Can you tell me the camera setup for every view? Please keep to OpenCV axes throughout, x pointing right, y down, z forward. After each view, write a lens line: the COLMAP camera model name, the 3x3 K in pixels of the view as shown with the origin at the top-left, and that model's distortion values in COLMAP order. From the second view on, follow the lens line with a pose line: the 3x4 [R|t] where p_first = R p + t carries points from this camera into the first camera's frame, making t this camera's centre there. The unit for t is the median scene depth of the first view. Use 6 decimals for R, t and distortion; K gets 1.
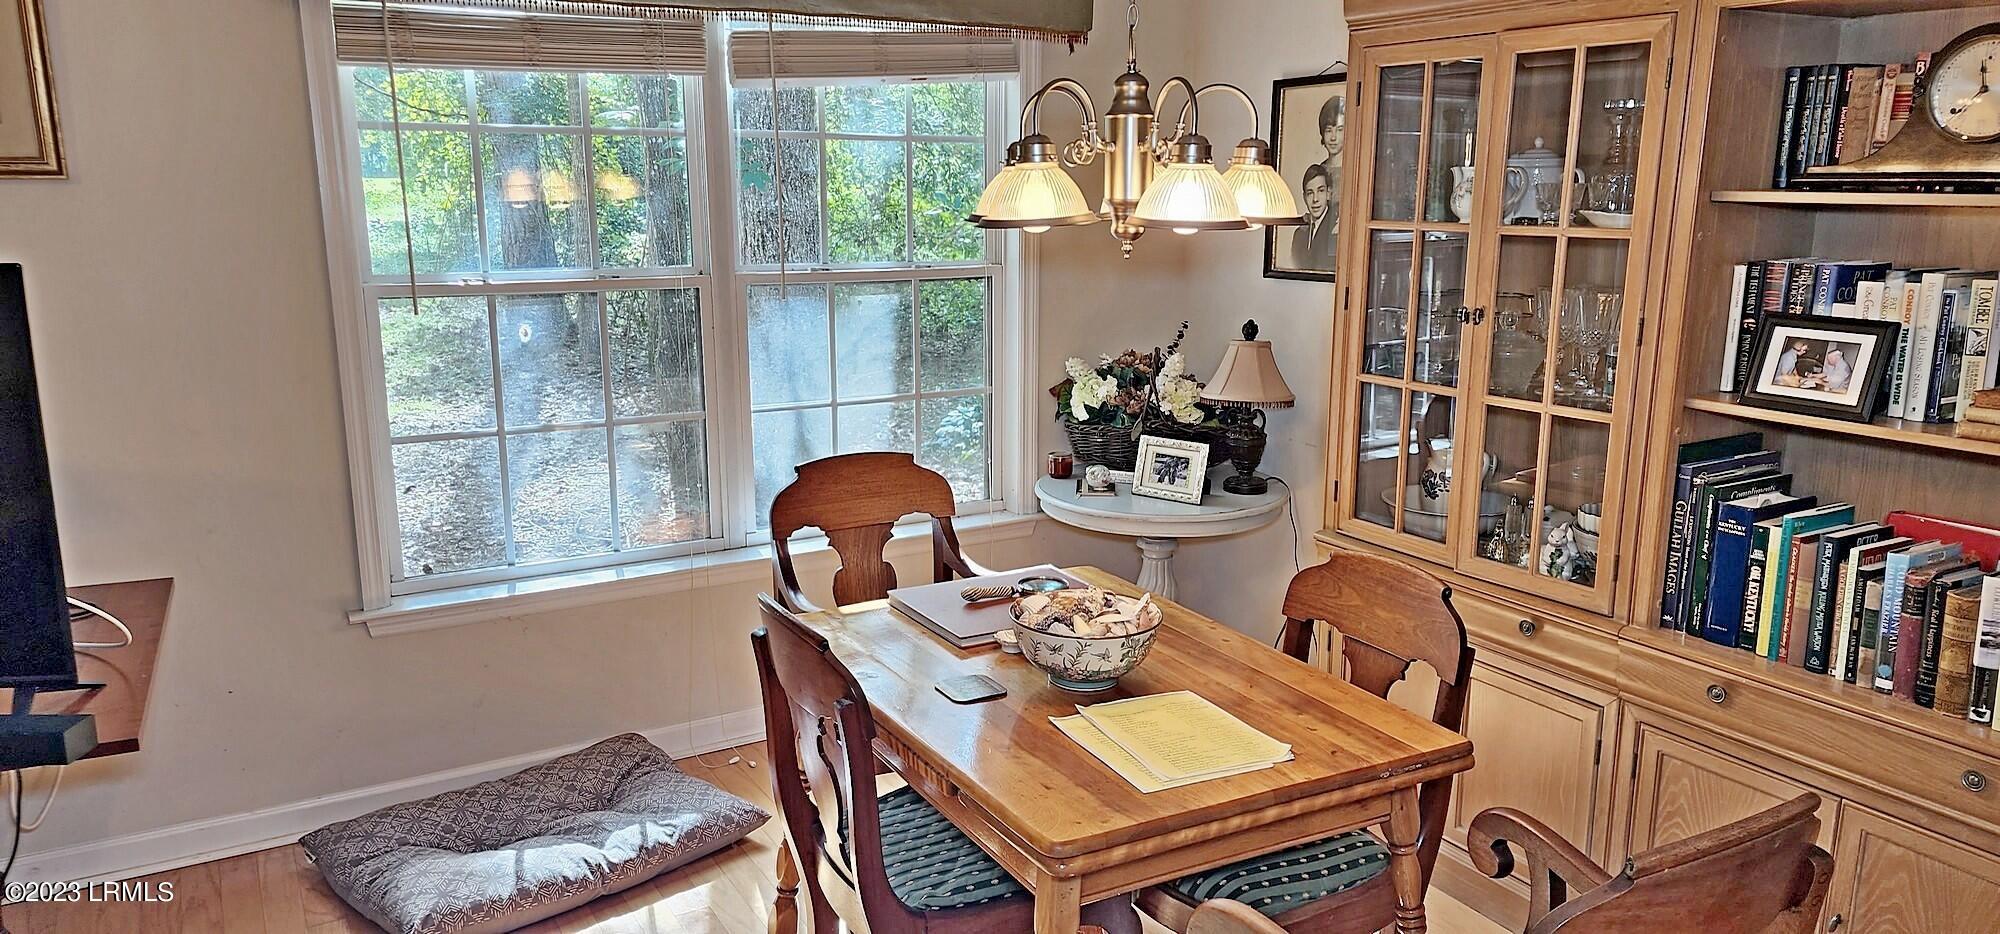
lens RADIAL K [[1302.3, 0, 988.6], [0, 1302.3, 473.3], [0, 0, 1]] dist [0.013452, -0.022327]
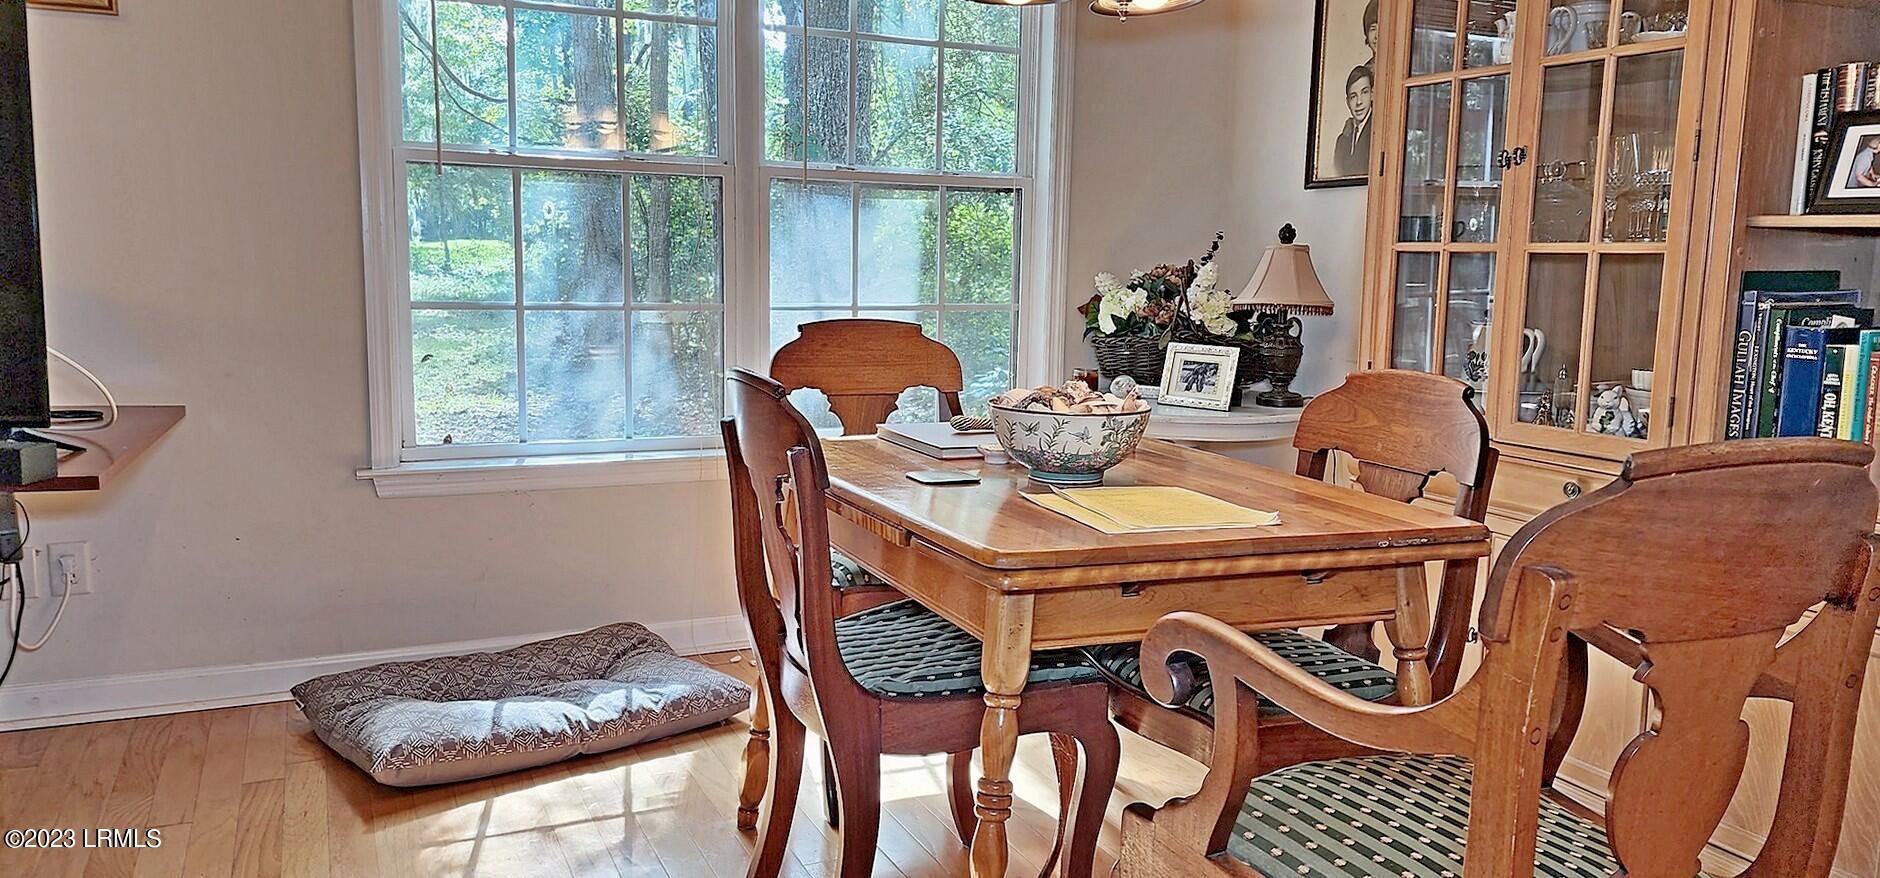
lens RADIAL K [[1302.5, 0, 936.6], [0, 1302.5, 436.3], [0, 0, 1]] dist [0.023436, -0.035214]
pose [[0.995156, 0.029982, -0.093622, 0.050906], [-0.036612, 0.996880, -0.069926, 0.149116], [0.091234, 0.073015, 0.993149, 0.045907]]
